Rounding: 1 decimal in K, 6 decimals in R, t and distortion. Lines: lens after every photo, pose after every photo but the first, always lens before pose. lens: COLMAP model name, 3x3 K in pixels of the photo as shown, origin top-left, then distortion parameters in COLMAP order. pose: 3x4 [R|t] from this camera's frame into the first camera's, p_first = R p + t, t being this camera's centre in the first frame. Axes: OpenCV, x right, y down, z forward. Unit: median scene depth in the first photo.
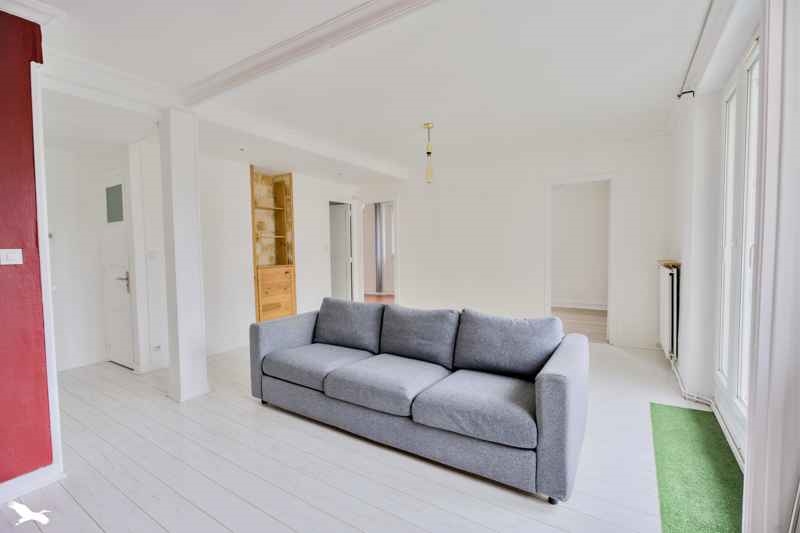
lens RADIAL K [[360.1, 0, 402.7], [0, 360.1, 265.5], [0, 0, 1]] dist [-0.021341, -0.000301]
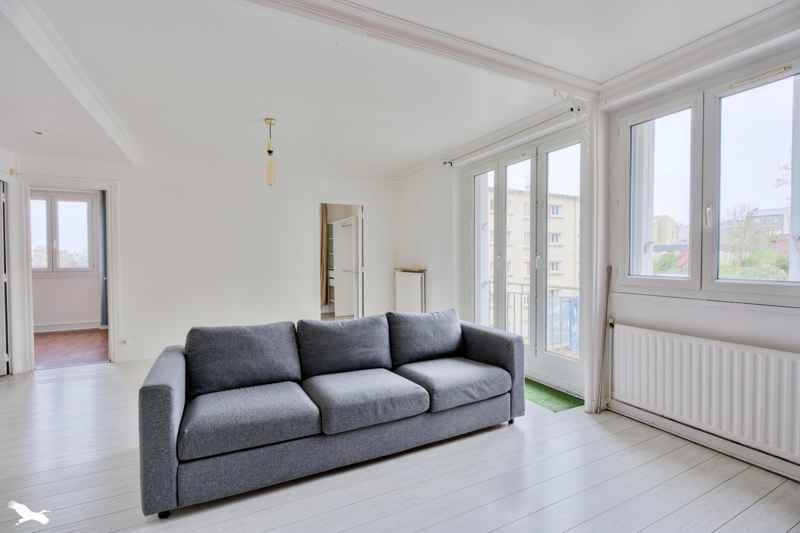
lens RADIAL K [[360.1, 0, 401.8], [0, 360.1, 266.4], [0, 0, 1]] dist [-0.021341, -0.000301]
pose [[0.510889, -0.009758, 0.859591, -0.821794], [0.035043, 0.999341, -0.009483, -0.009933], [-0.858932, 0.034968, 0.510894, 0.420019]]
